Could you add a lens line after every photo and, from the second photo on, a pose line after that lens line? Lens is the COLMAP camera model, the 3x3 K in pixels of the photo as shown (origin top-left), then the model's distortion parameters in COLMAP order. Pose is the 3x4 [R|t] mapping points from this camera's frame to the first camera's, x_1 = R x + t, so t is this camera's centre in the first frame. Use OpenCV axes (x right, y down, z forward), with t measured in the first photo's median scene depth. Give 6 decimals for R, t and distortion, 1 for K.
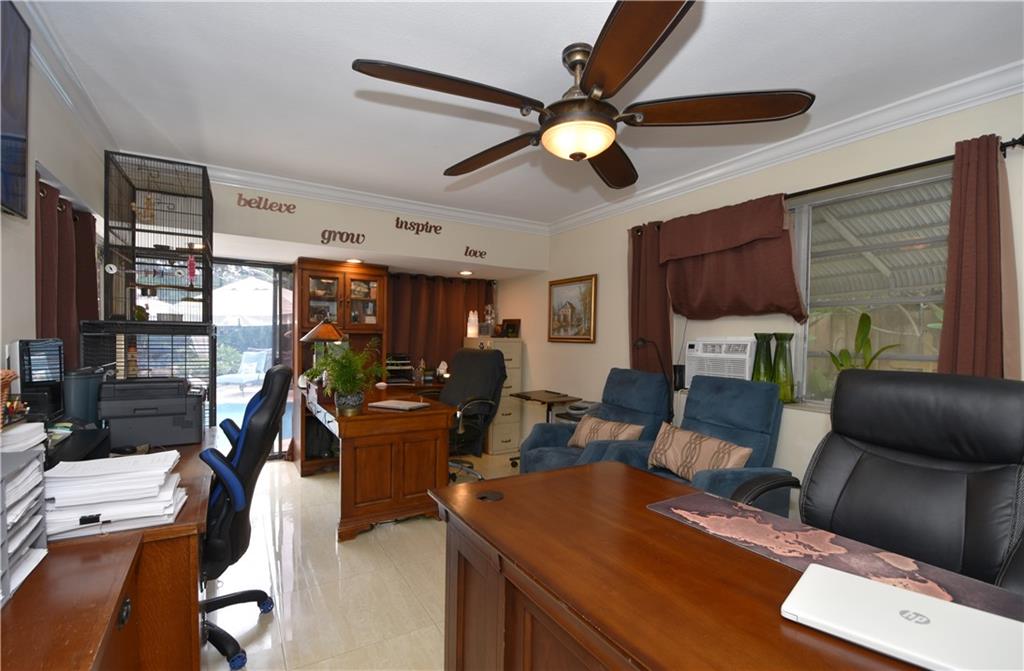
lens RADIAL K [[453.8, 0, 513.2], [0, 453.8, 353.0], [0, 0, 1]] dist [0.014398, -0.024495]
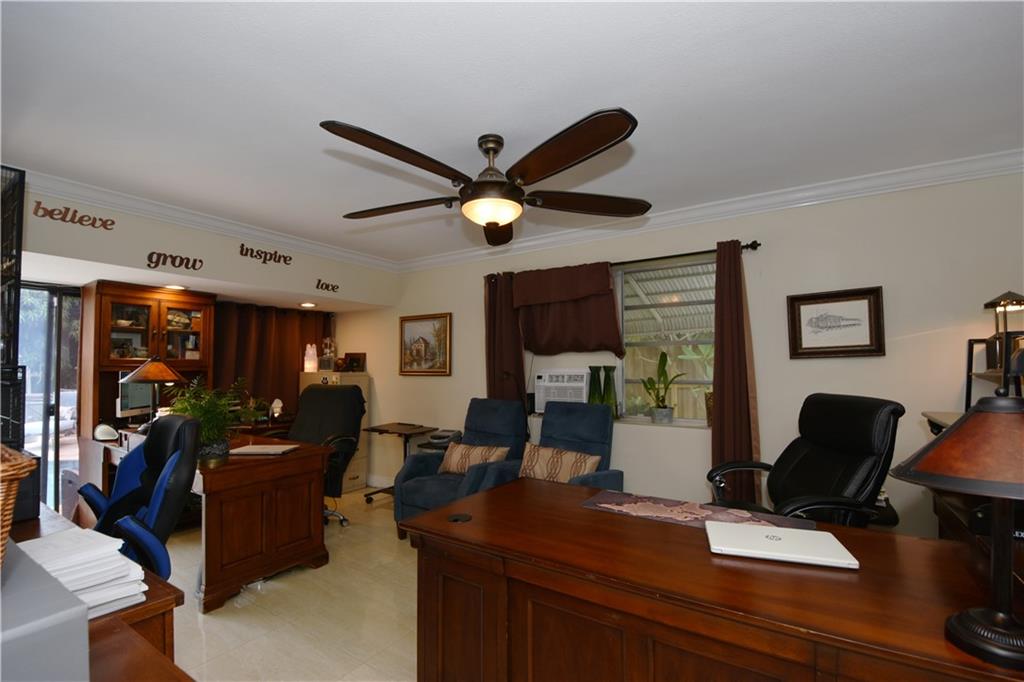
lens RADIAL K [[446.7, 0, 515.1], [0, 446.7, 358.7], [0, 0, 1]] dist [0.010712, -0.019735]
pose [[0.903040, -0.008671, 0.429468, -0.170994], [0.030570, 0.998558, -0.044118, -0.013274], [-0.428466, 0.052969, 0.902004, -0.040316]]
